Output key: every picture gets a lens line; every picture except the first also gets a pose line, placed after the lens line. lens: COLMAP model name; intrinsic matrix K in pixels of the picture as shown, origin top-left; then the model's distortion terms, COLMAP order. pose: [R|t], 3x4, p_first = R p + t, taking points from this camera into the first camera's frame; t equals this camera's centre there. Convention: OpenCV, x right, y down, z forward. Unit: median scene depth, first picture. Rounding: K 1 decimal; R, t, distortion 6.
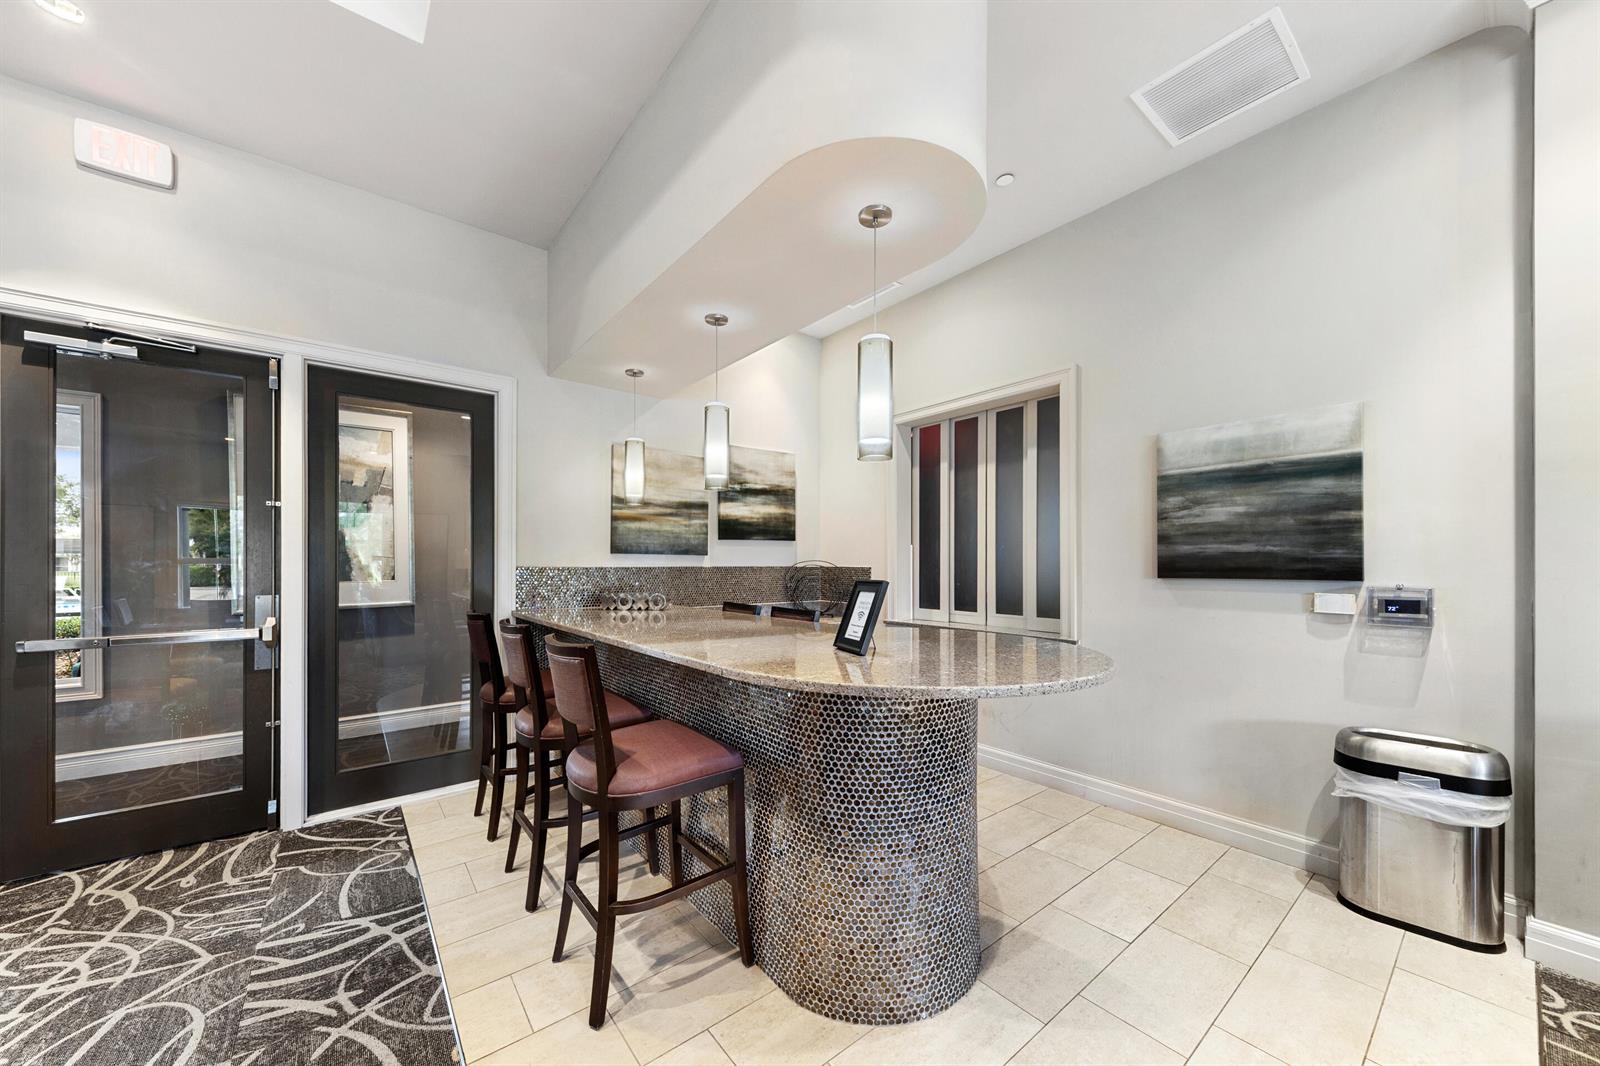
lens RADIAL K [[557.9, 0, 789.9], [0, 557.9, 545.3], [0, 0, 1]] dist [-0.003891, -0.001608]
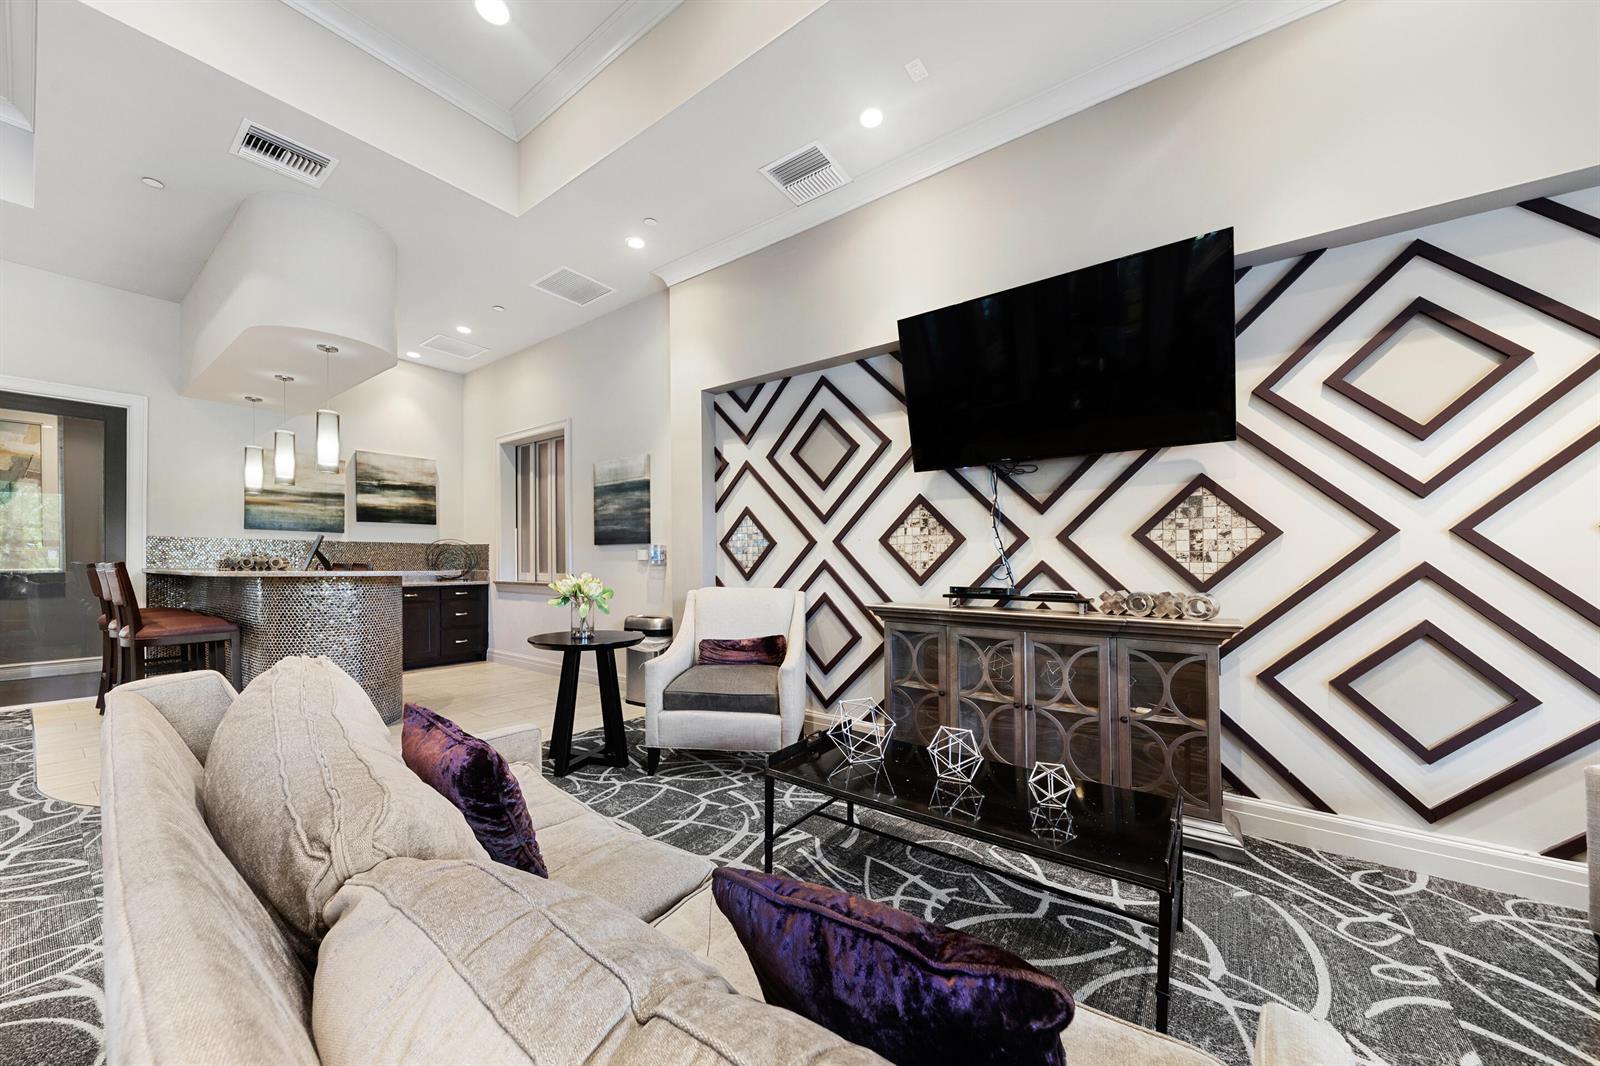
lens RADIAL K [[557.9, 0, 814.3], [0, 557.9, 553.3], [0, 0, 1]] dist [-0.003891, -0.001608]
pose [[0.961011, 0.004781, 0.276469, 0.608816], [-0.009885, 0.999805, 0.017071, 0.035143], [-0.276334, -0.019138, 0.960871, -0.648548]]
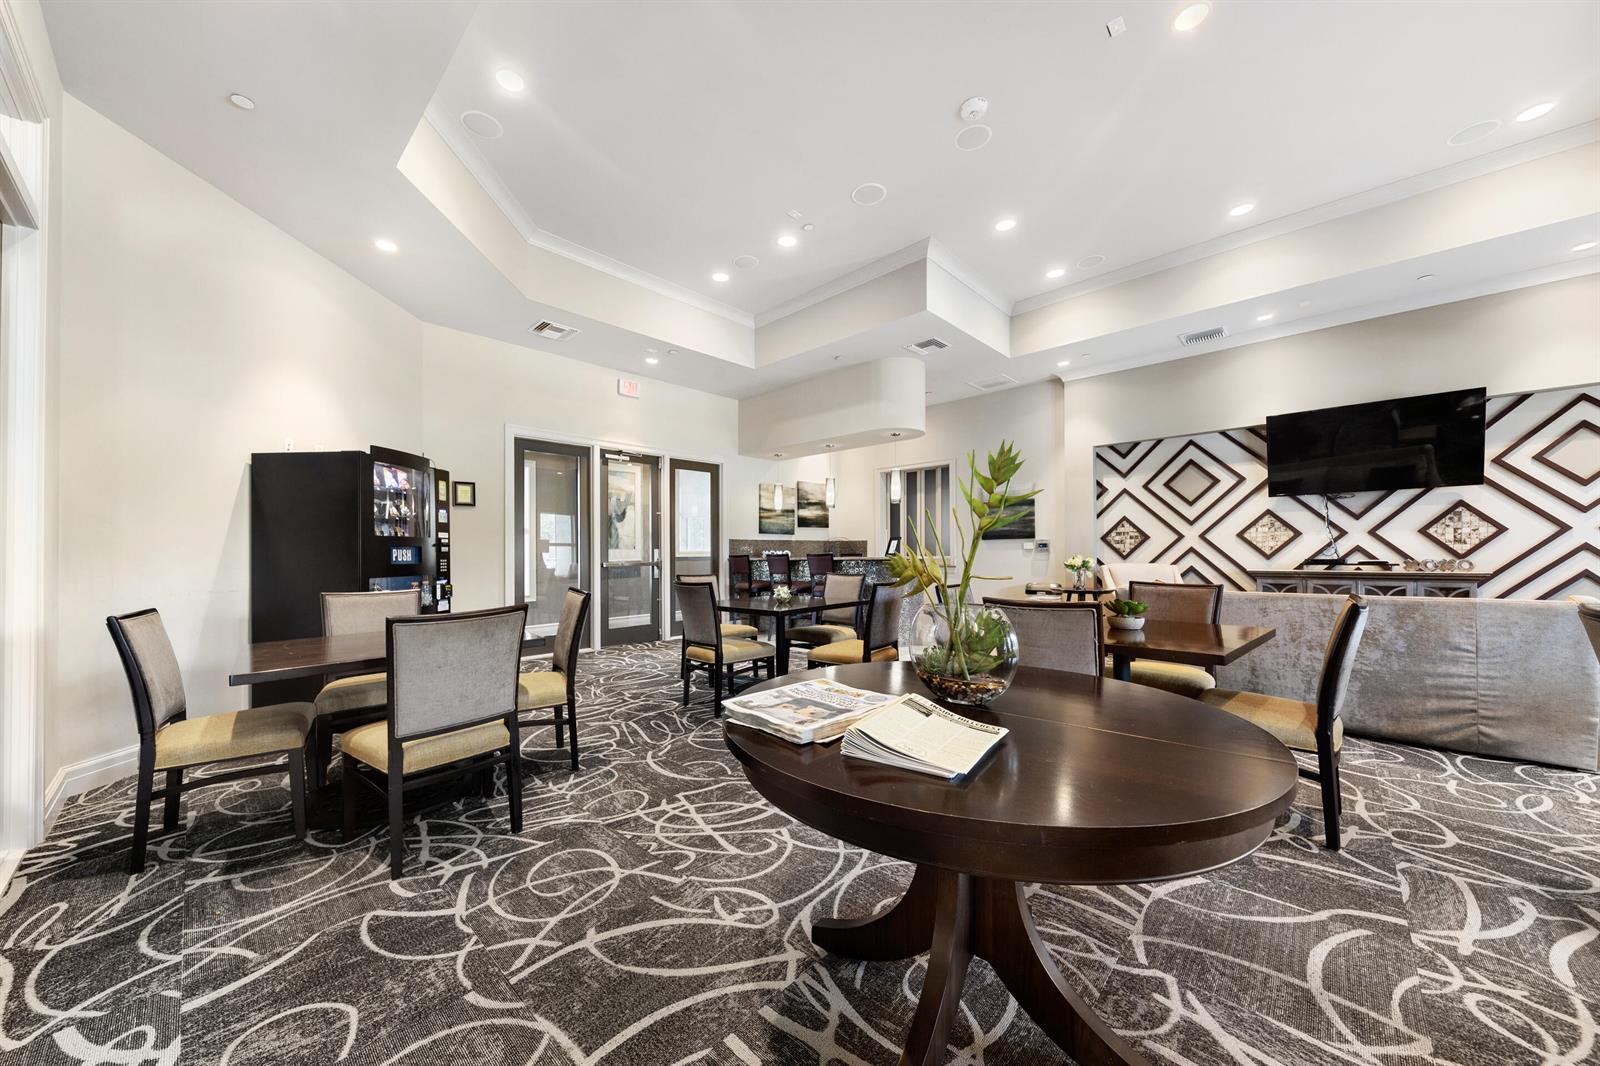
lens RADIAL K [[557.9, 0, 813.4], [0, 557.9, 557.8], [0, 0, 1]] dist [-0.003891, -0.001608]
pose [[0.984831, -0.013951, 0.172955, -0.467135], [0.007037, 0.999154, 0.040523, 0.022041], [-0.173374, -0.038691, 0.984096, -1.151746]]
